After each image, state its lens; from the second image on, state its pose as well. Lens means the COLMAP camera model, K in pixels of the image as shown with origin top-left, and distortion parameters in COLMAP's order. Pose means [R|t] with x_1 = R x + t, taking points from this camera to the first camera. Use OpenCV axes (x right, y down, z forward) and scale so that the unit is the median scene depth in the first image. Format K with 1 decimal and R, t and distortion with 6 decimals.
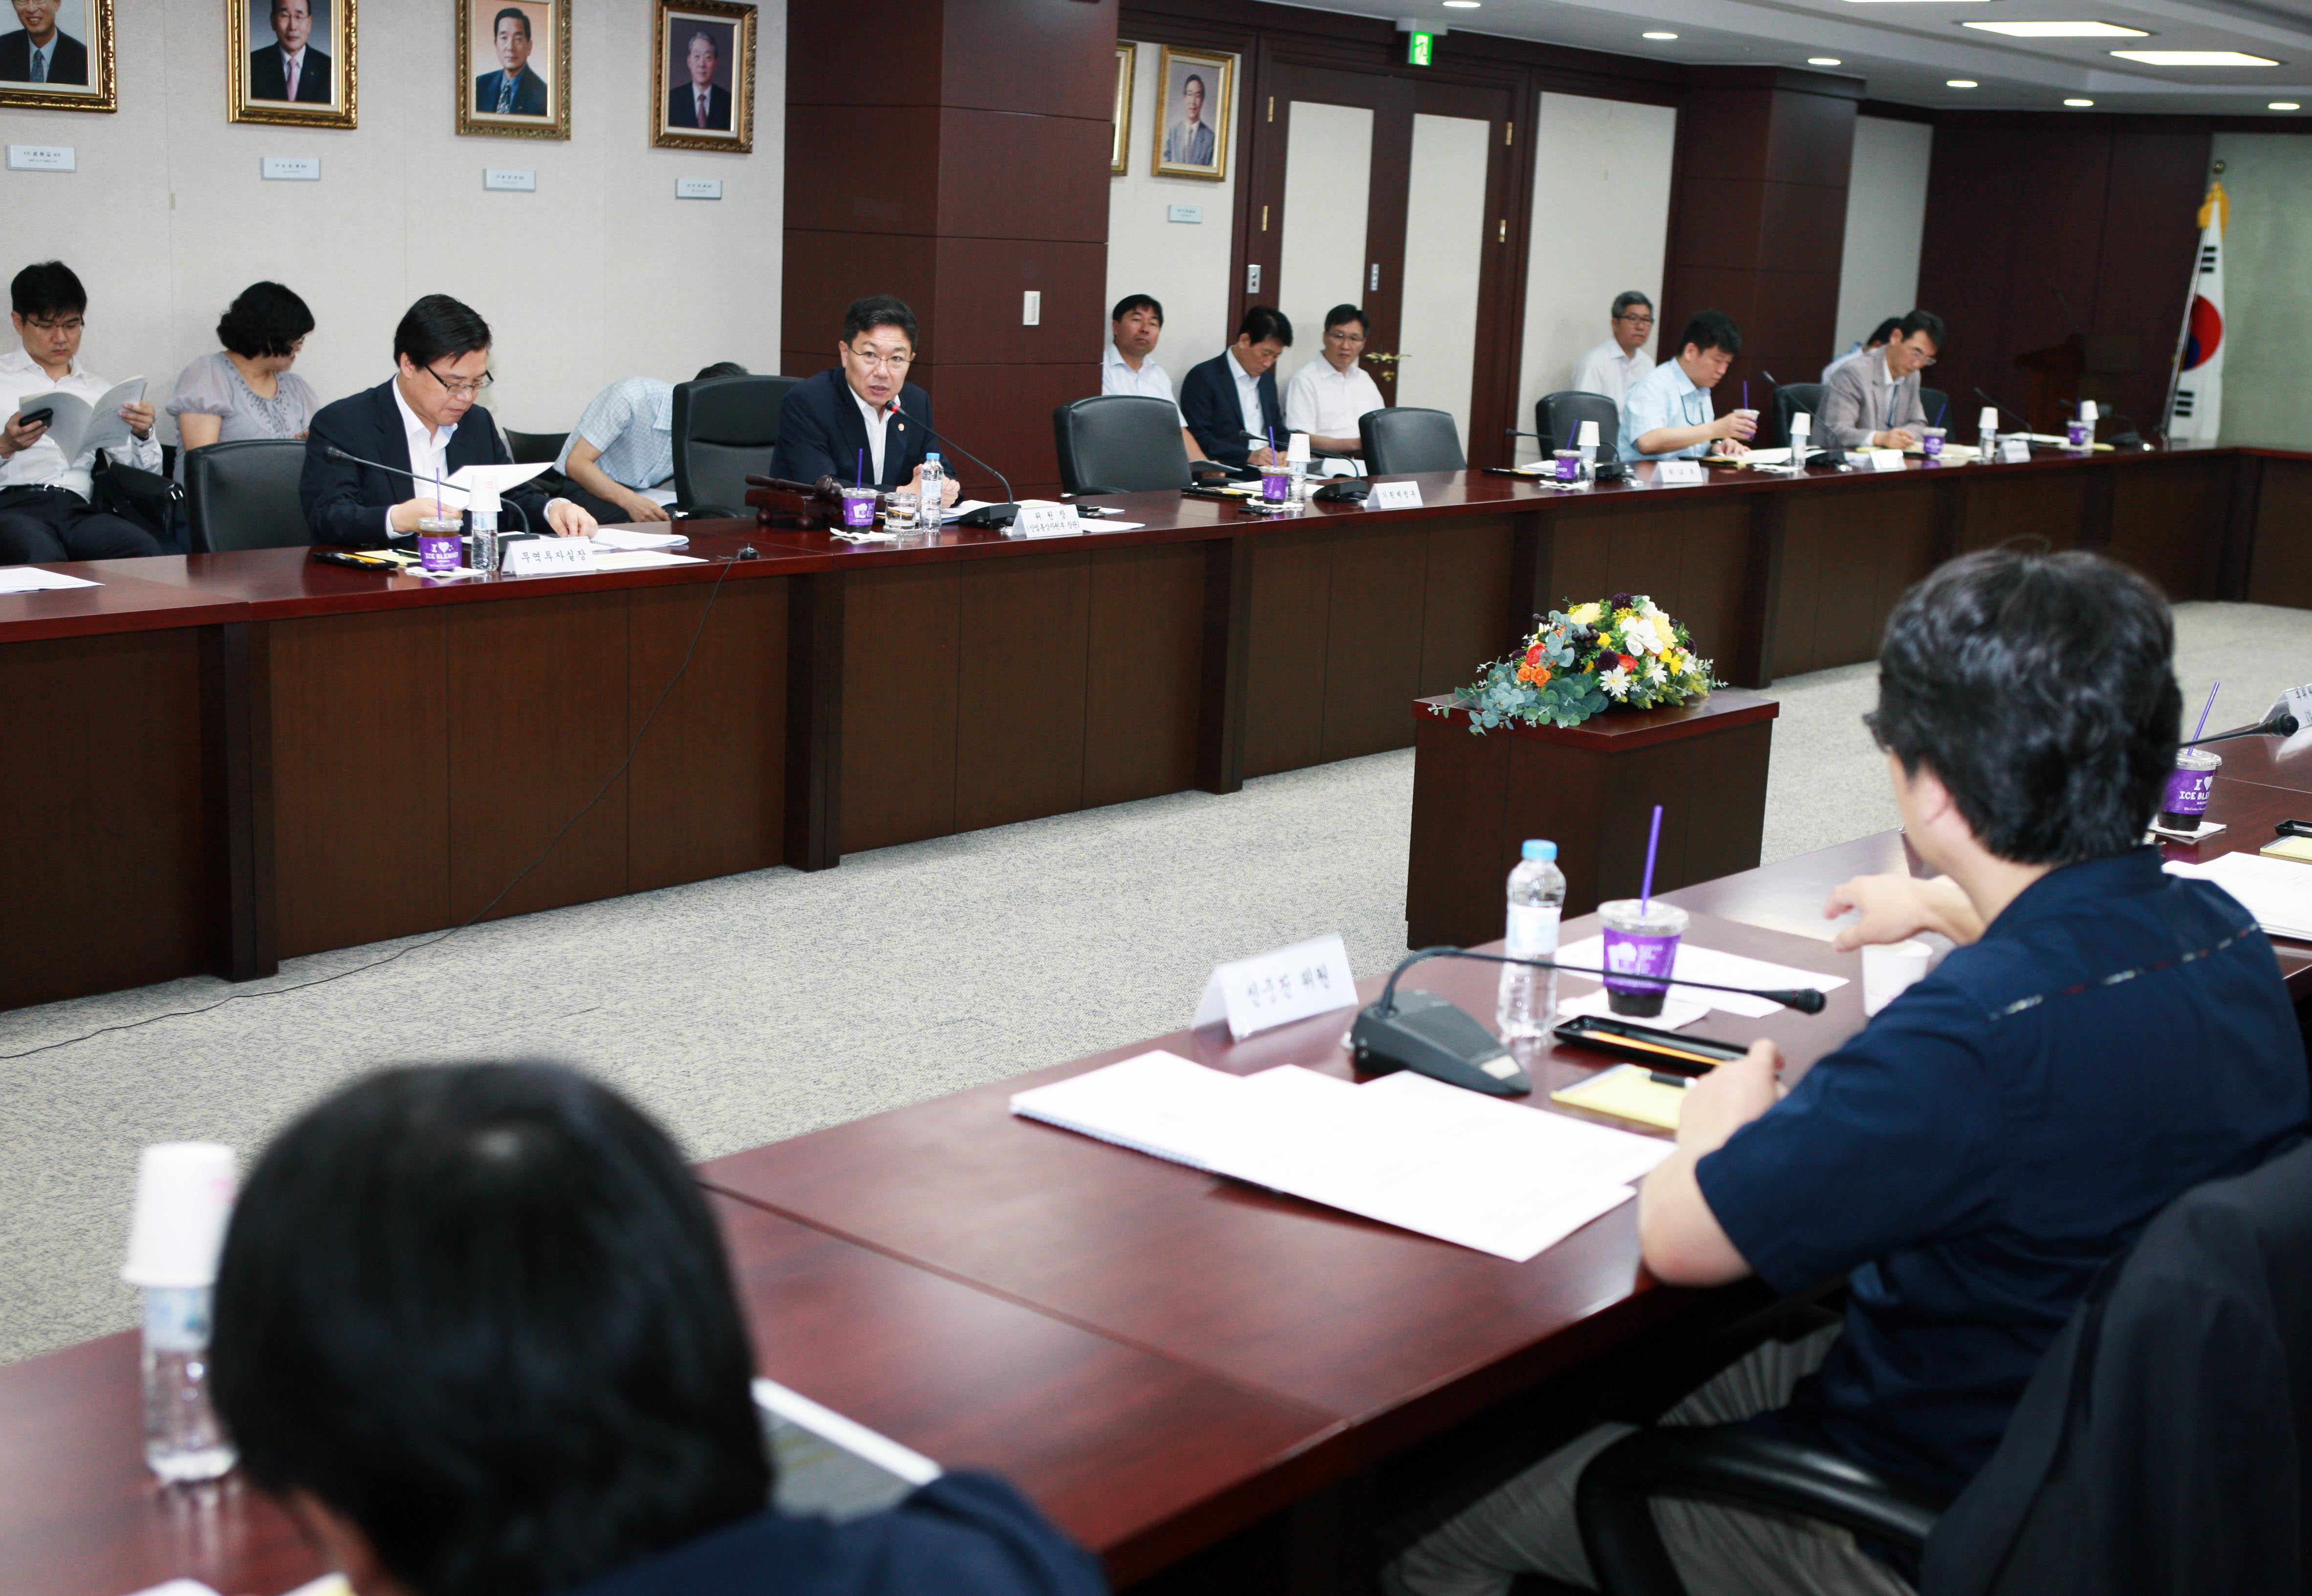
lens RADIAL K [[2800.2, 0, 1156.0], [0, 2800.2, 798.0], [0, 0, 1]] dist [0.024939, 0.044053]
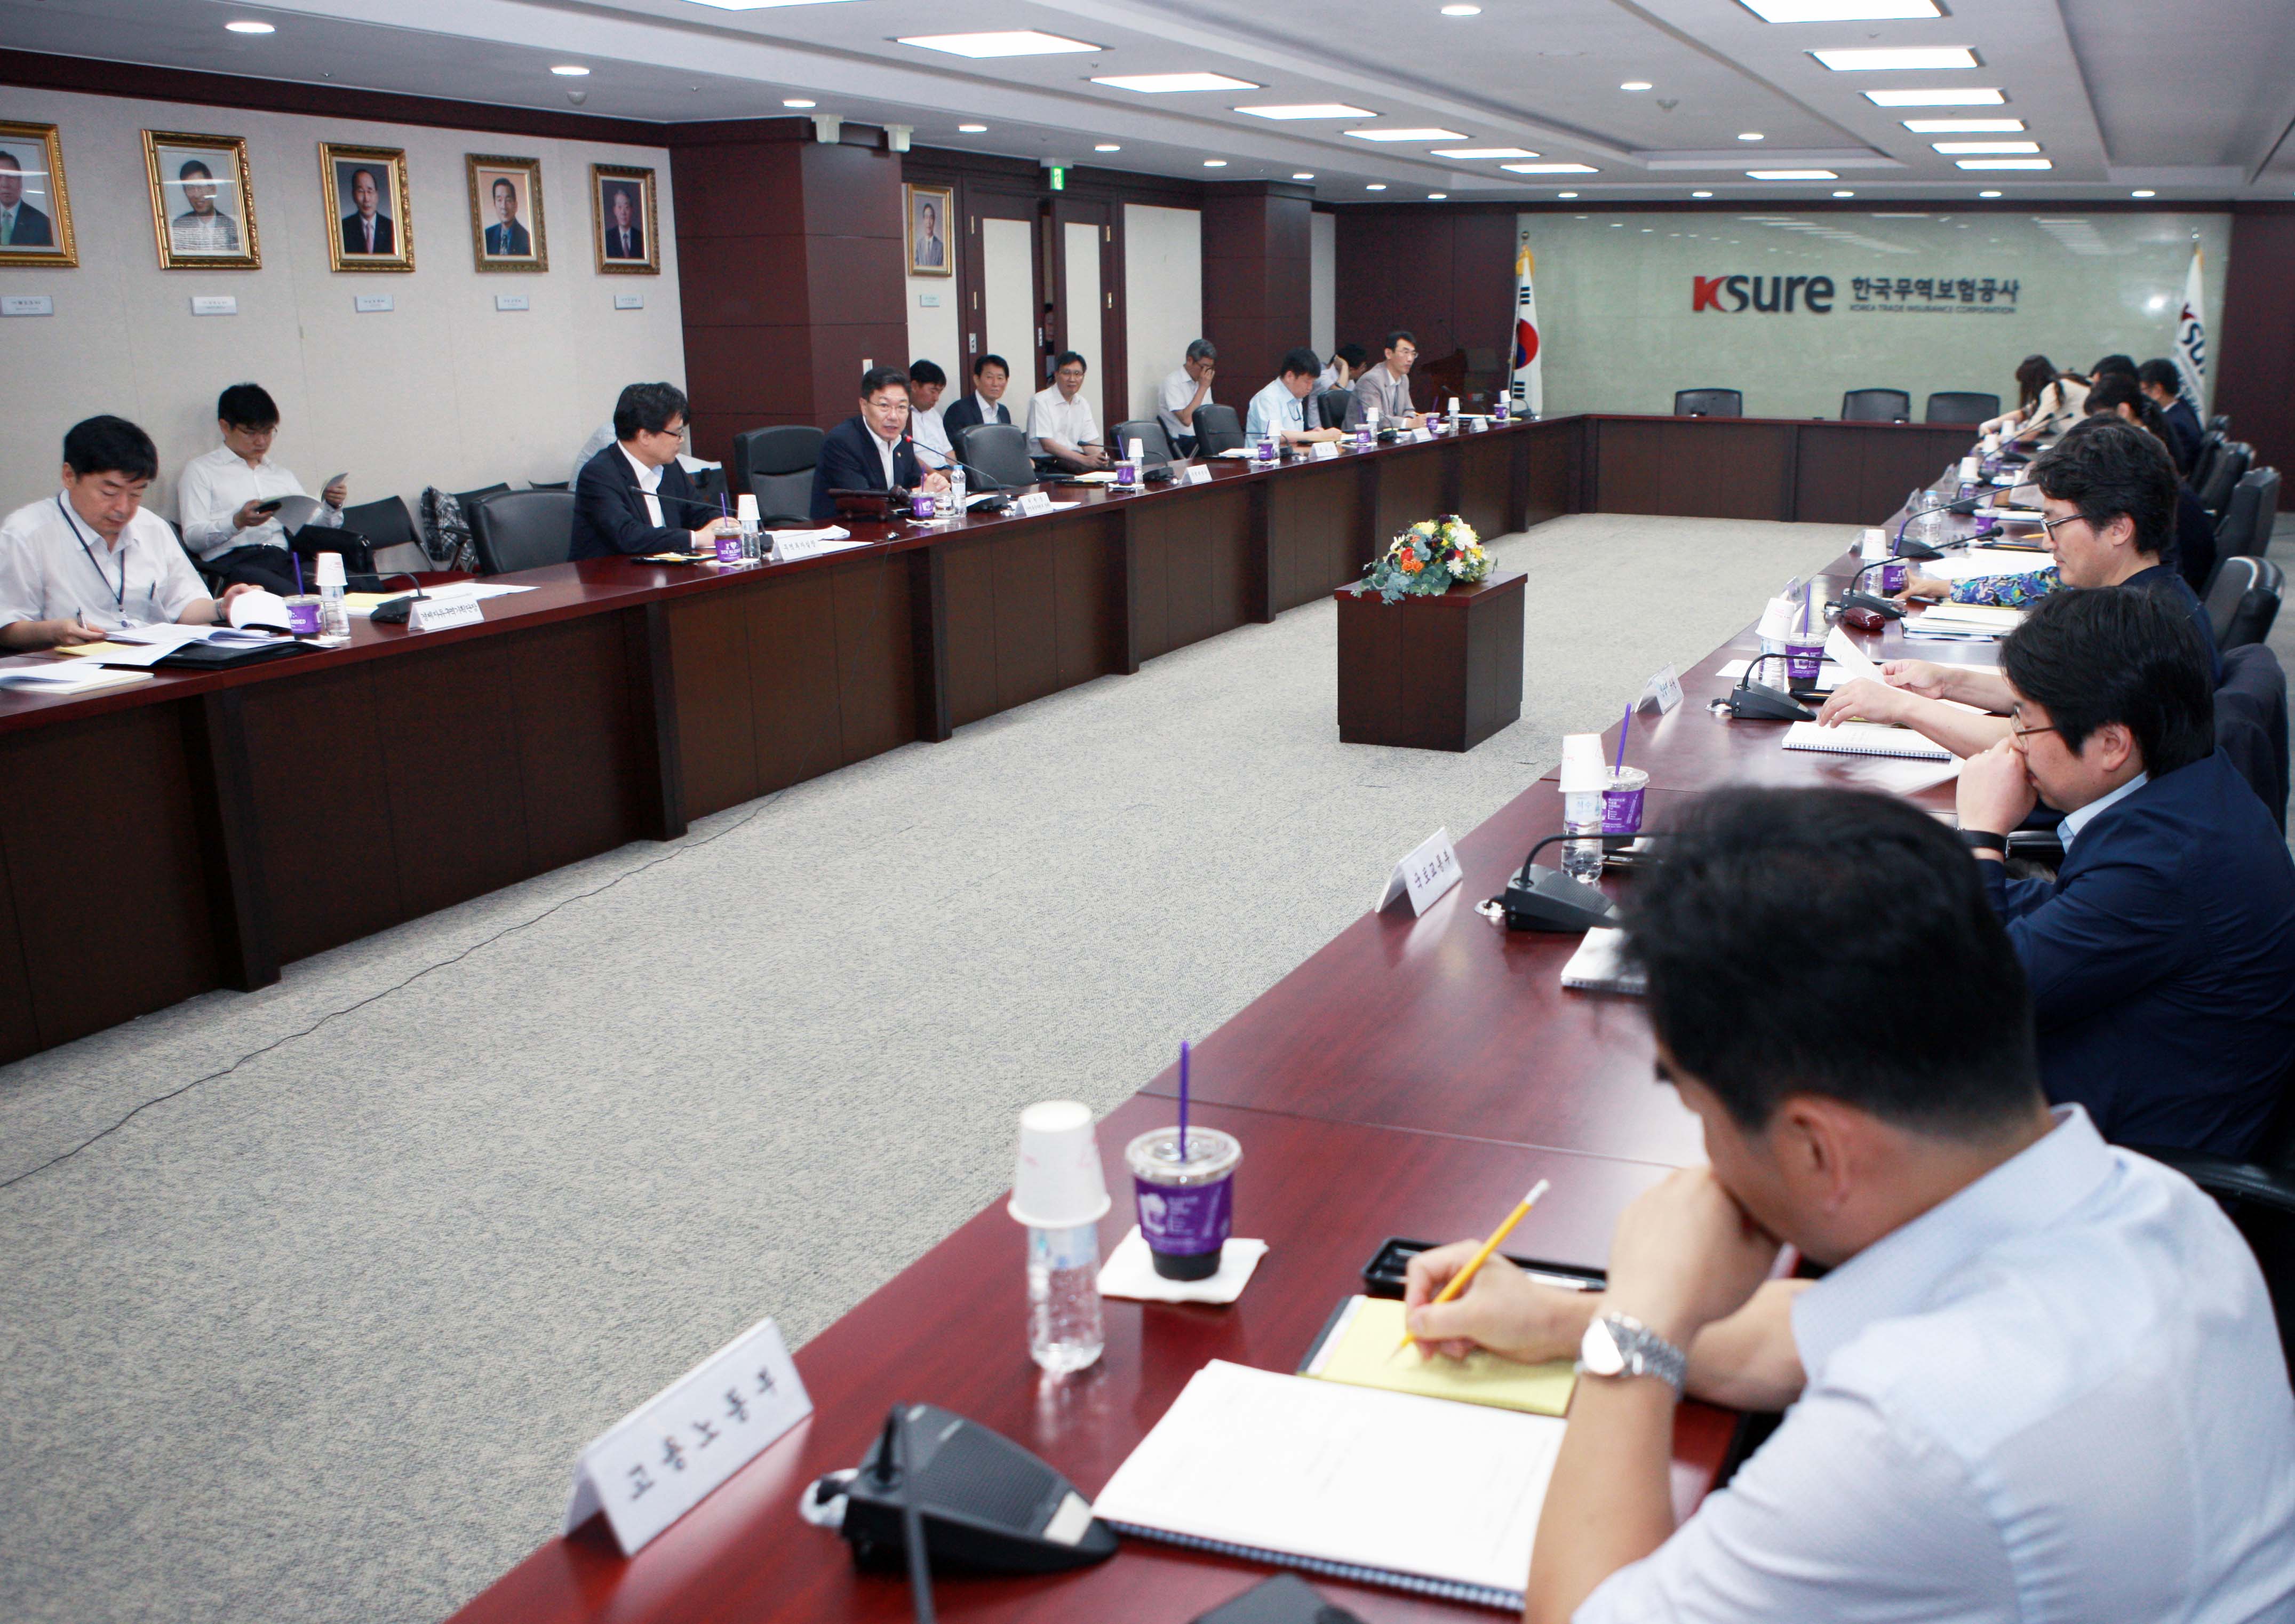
lens RADIAL K [[2164.6, 0, 1147.5], [0, 2164.6, 812.0], [0, 0, 1]] dist [-0.013066, 0.132608]
pose [[0.955690, -0.118921, 0.269285, -0.246199], [0.109978, 0.992769, 0.048113, 0.014104], [-0.273060, -0.016366, 0.961858, -0.124712]]
